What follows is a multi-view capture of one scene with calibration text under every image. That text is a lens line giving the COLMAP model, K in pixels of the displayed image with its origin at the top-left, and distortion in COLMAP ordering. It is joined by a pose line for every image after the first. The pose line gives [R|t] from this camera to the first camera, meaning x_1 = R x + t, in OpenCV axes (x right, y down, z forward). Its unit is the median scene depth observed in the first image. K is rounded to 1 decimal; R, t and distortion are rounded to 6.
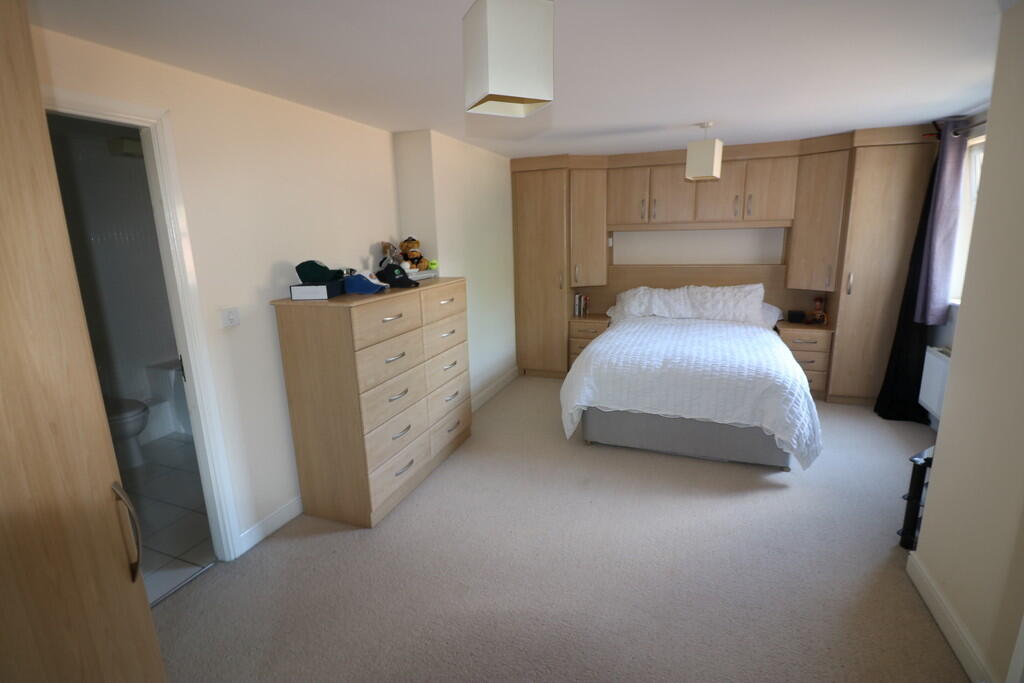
lens RADIAL K [[475.1, 0, 512.8], [0, 475.1, 336.3], [0, 0, 1]] dist [0.013095, -0.021266]
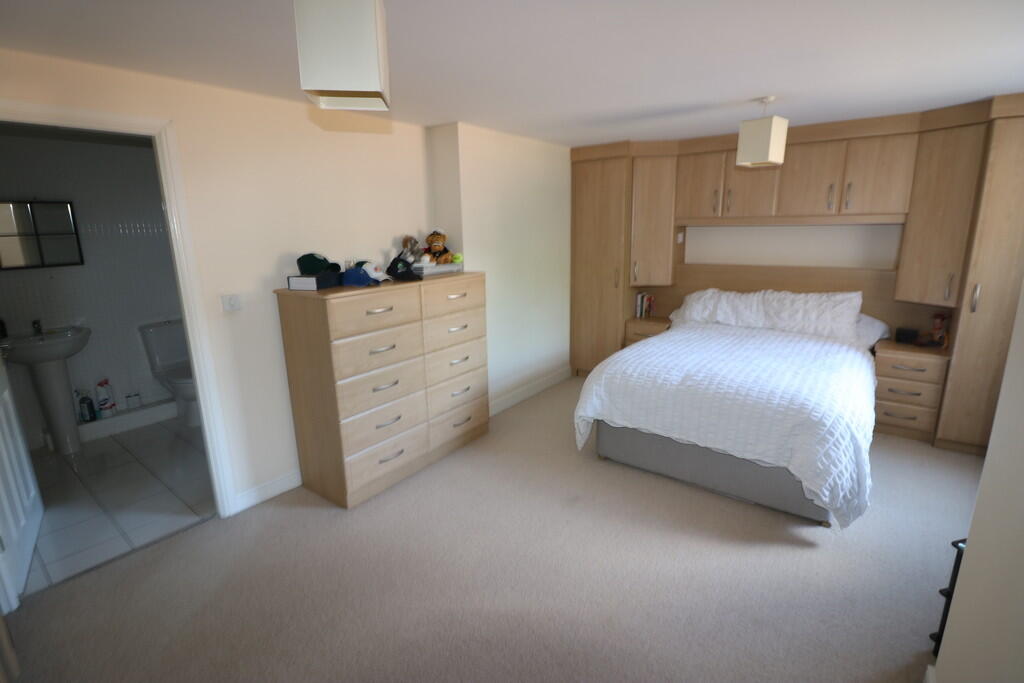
lens RADIAL K [[475.1, 0, 512.8], [0, 475.1, 336.3], [0, 0, 1]] dist [0.013095, -0.021266]
pose [[0.958113, 0.071680, -0.277276, 0.240765], [-0.066572, 0.997394, 0.027804, -0.023865], [0.278546, -0.008180, 0.960388, 0.071397]]
